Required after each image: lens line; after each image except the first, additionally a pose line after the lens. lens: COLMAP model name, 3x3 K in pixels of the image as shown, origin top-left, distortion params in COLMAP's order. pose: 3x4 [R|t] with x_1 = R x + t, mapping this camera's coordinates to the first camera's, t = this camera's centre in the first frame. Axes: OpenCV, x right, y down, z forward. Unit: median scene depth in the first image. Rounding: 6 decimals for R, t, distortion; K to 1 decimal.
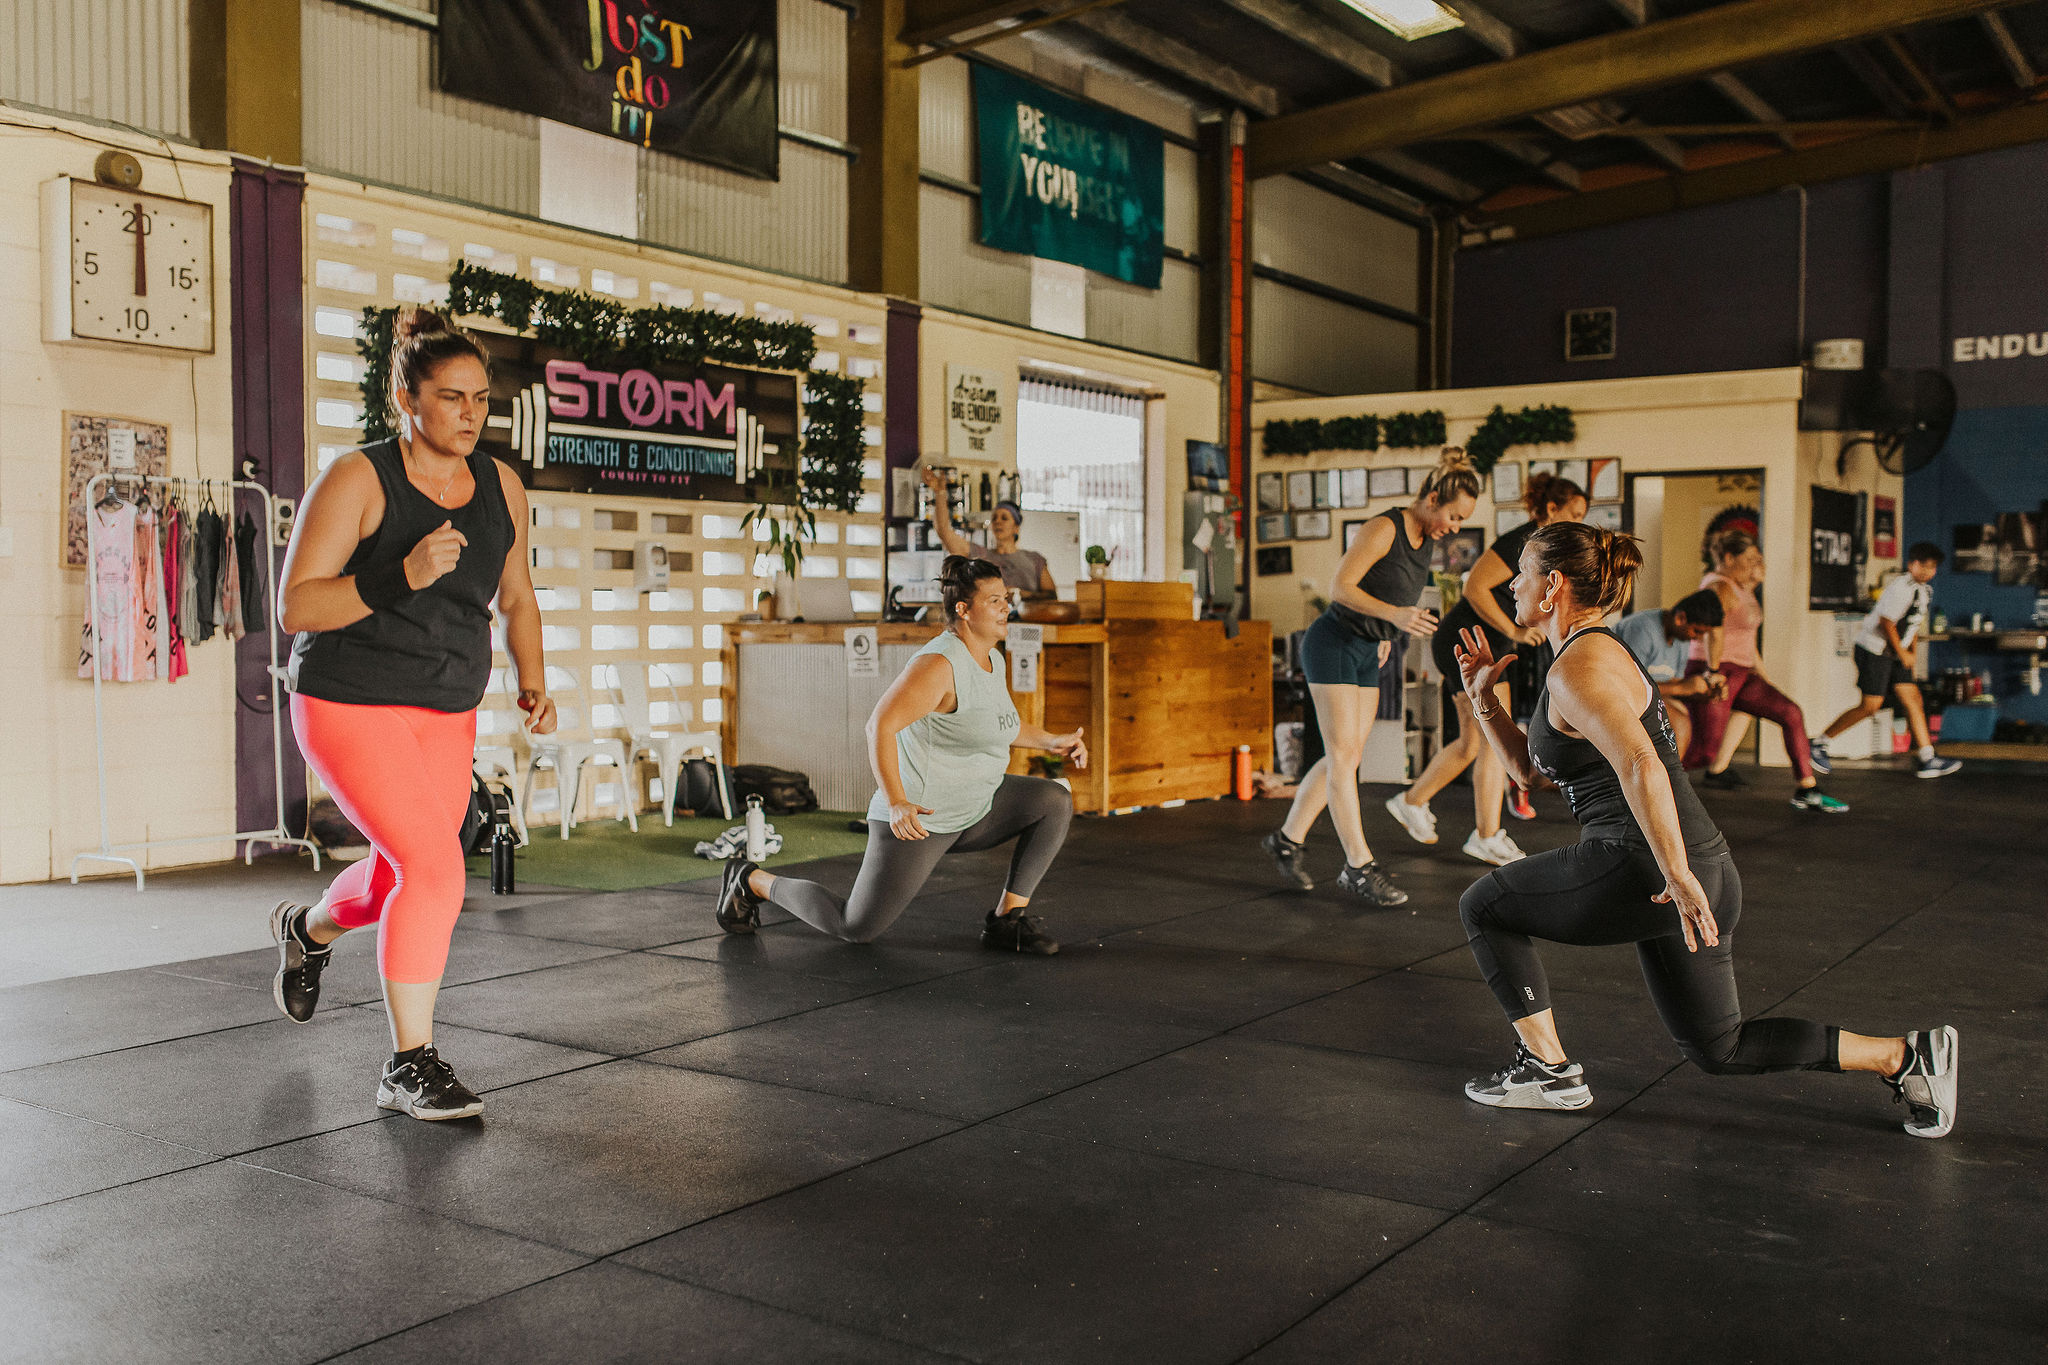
lens RADIAL K [[1904.3, 0, 1025.0], [0, 1904.3, 679.9], [0, 0, 1]] dist [0.009557, 0.000000]
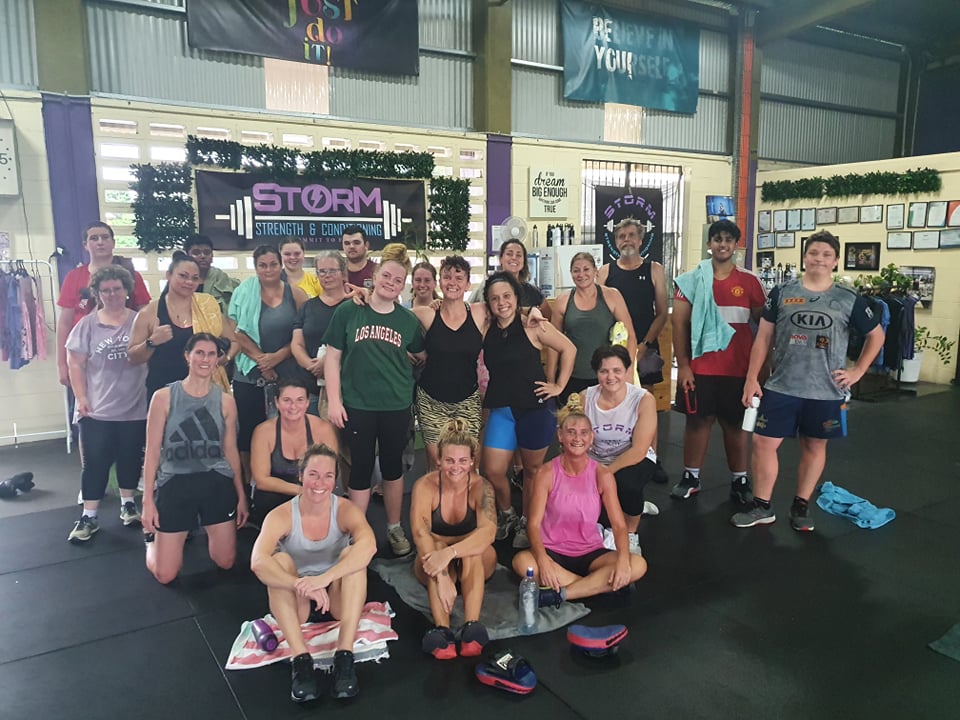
lens RADIAL K [[741.3, 0, 525.2], [0, 741.3, 339.3], [0, 0, 1]] dist [0.046582, -0.043779]
pose [[0.924087, 0.042083, -0.379857, 0.271875], [-0.006690, 0.995548, 0.094018, -0.072940], [0.382122, -0.084340, 0.920255, 0.343128]]
